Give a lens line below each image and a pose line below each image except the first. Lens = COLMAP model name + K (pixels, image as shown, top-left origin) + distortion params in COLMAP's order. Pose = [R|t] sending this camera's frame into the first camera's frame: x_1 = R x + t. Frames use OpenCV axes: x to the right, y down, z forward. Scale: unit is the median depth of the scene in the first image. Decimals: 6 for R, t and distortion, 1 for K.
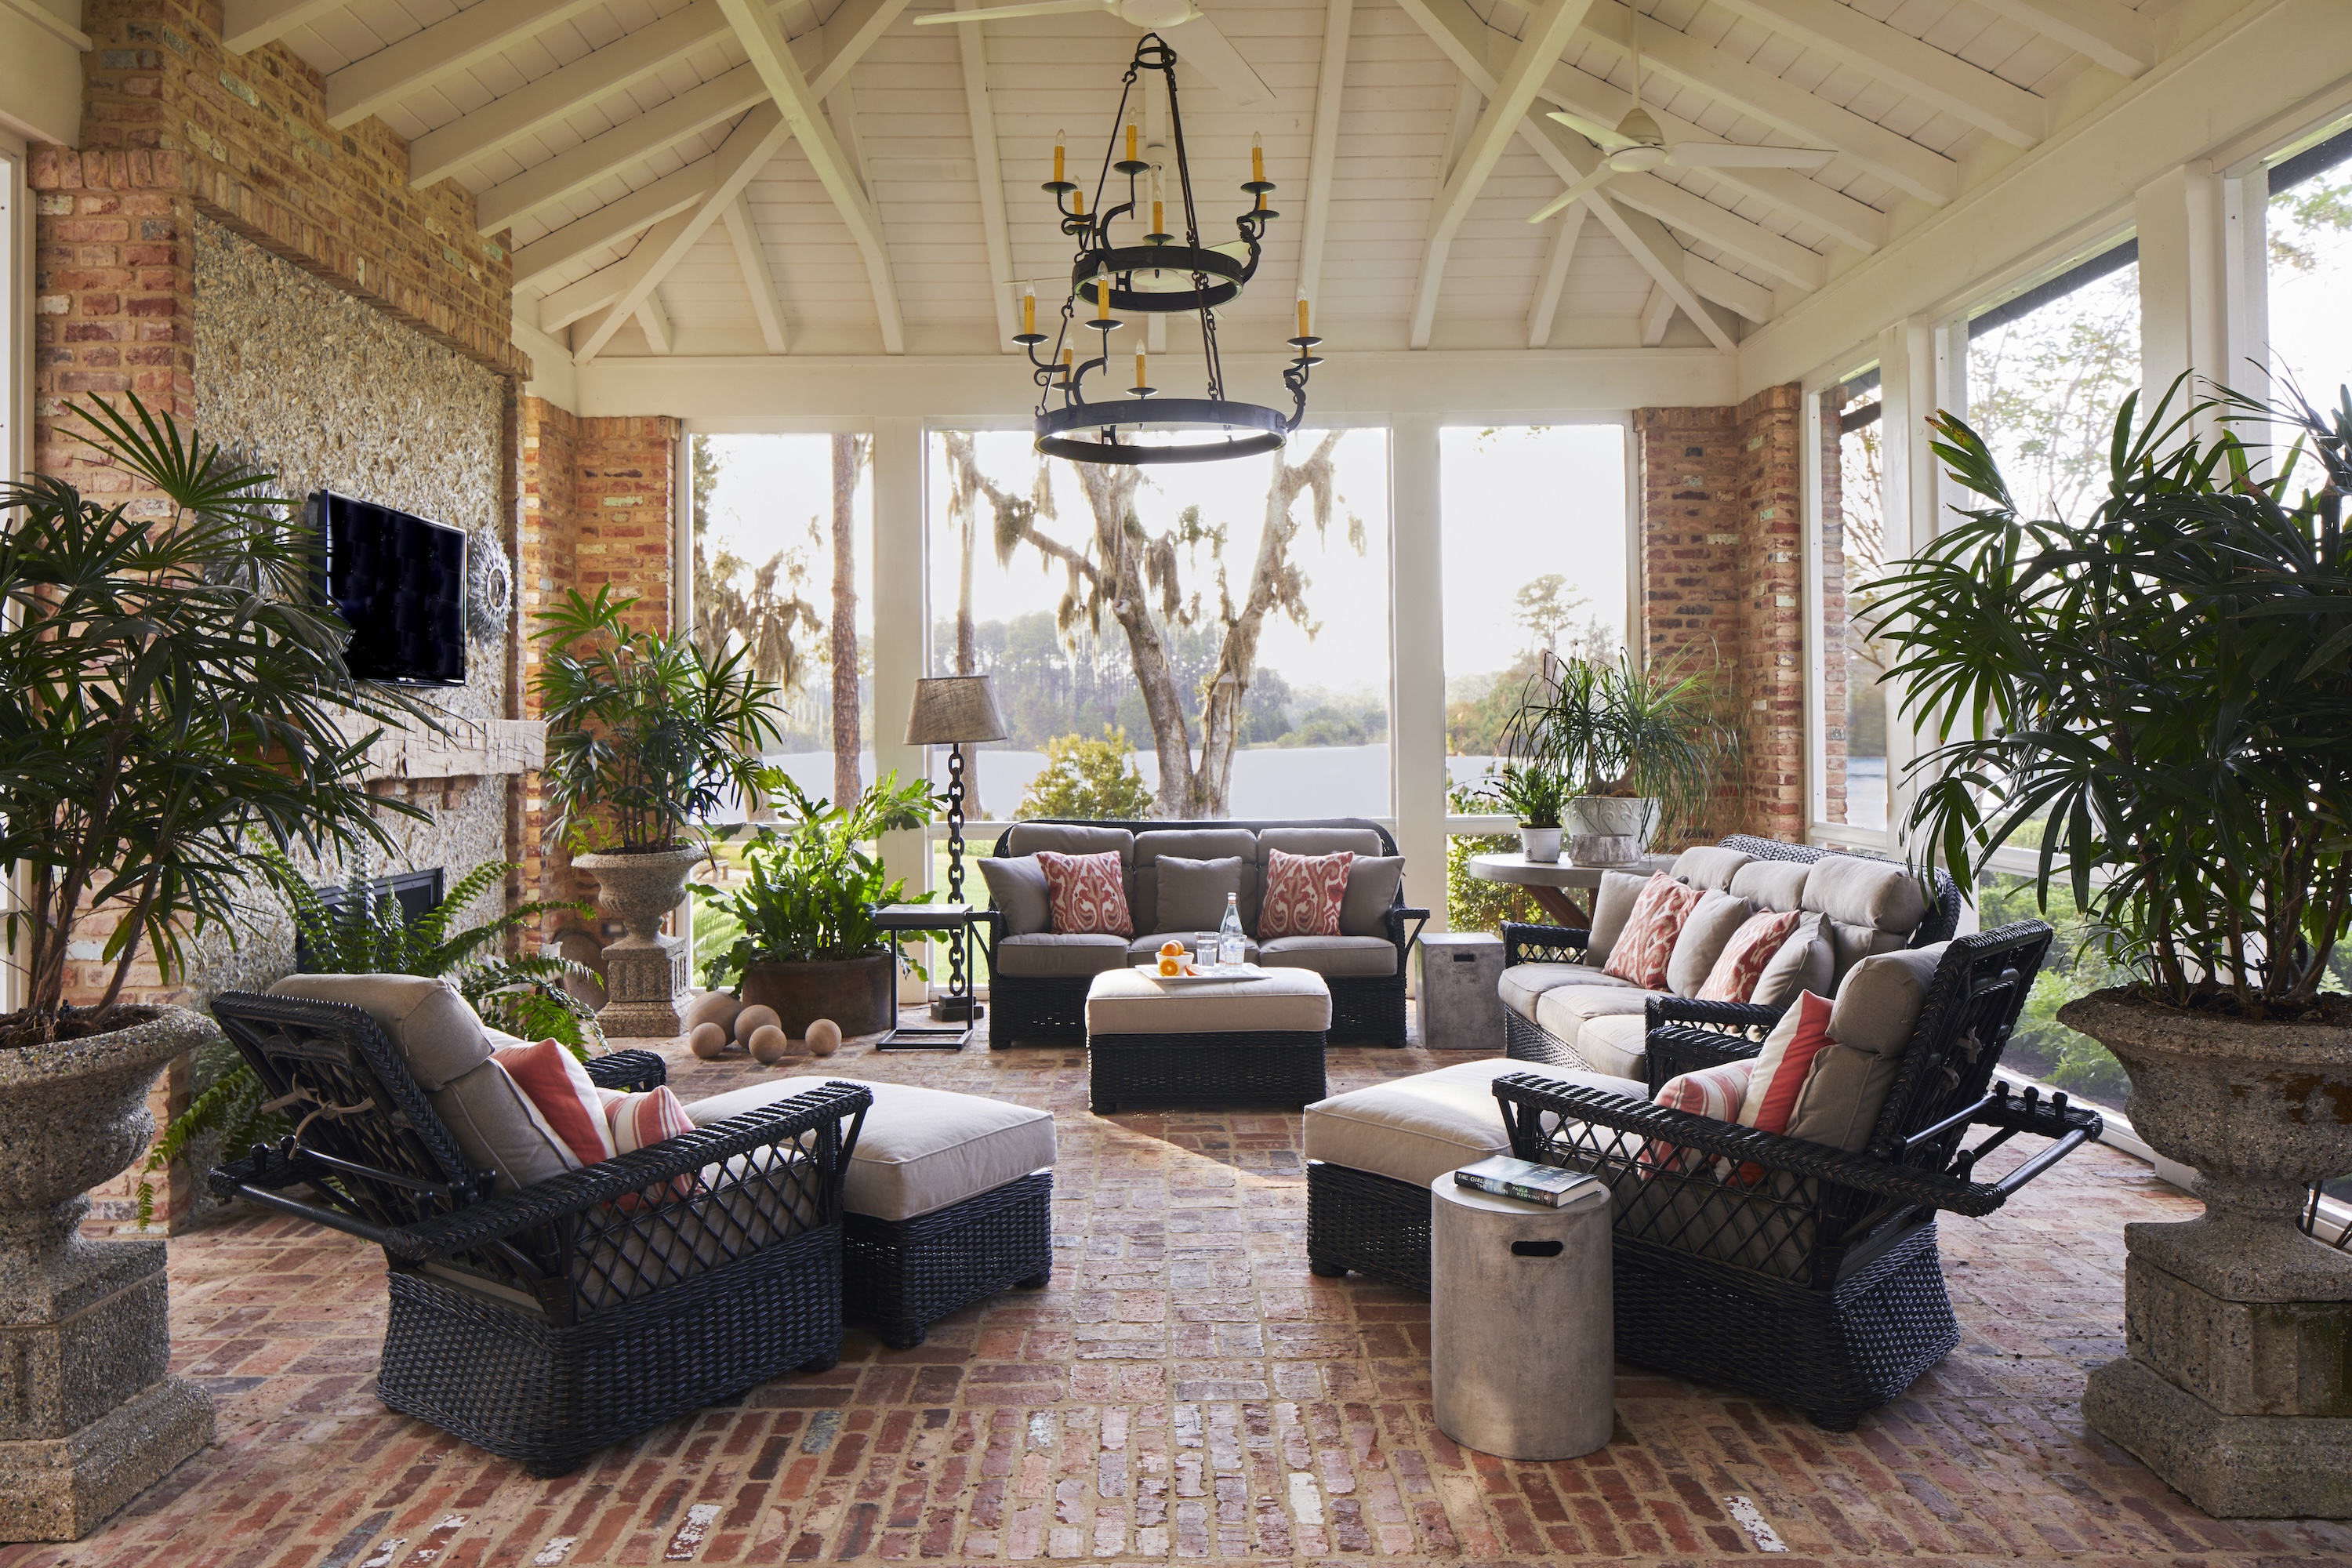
lens RADIAL K [[1598.4, 0, 1156.6], [0, 1598.4, 739.2], [0, 0, 1]] dist [-0.000482, -0.000059]
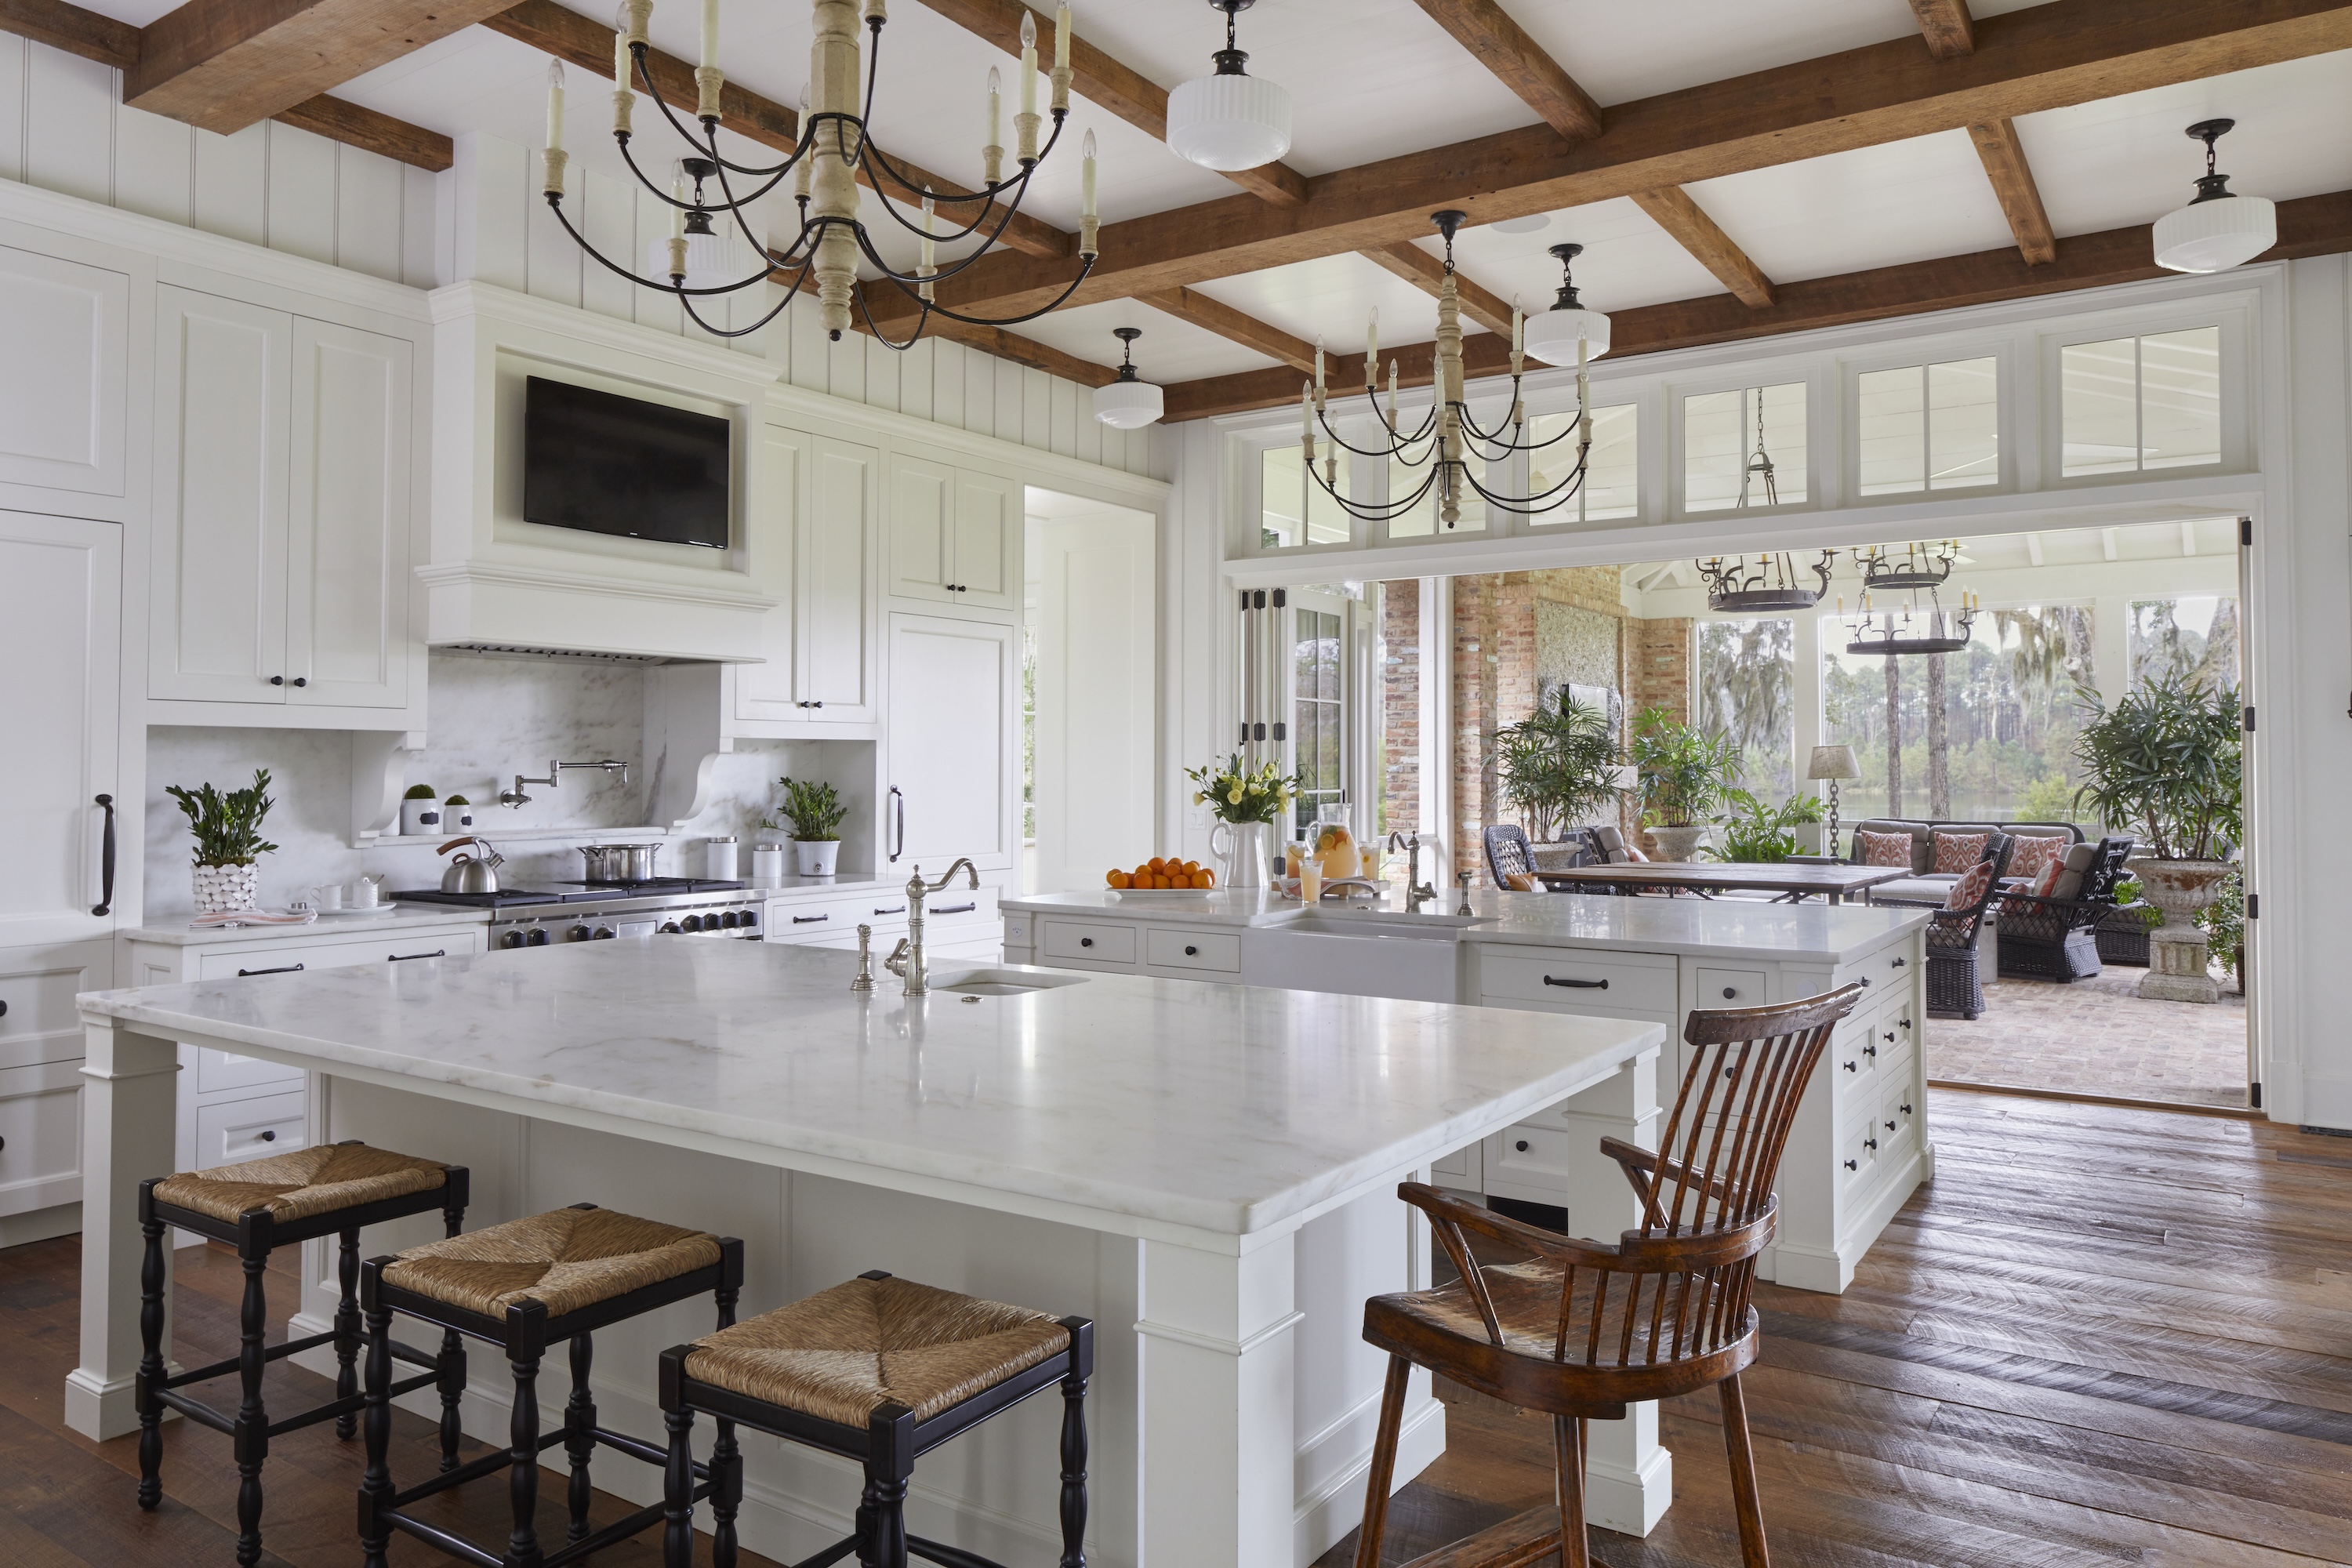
lens RADIAL K [[1598.4, 0, 1156.6], [0, 1598.4, 739.2], [0, 0, 1]] dist [-0.000482, -0.000059]
pose [[0.824651, -0.006310, -0.565607, 0.306023], [-0.007518, 0.999727, -0.022114, 0.004737], [0.565592, 0.022488, 0.824378, -1.124612]]
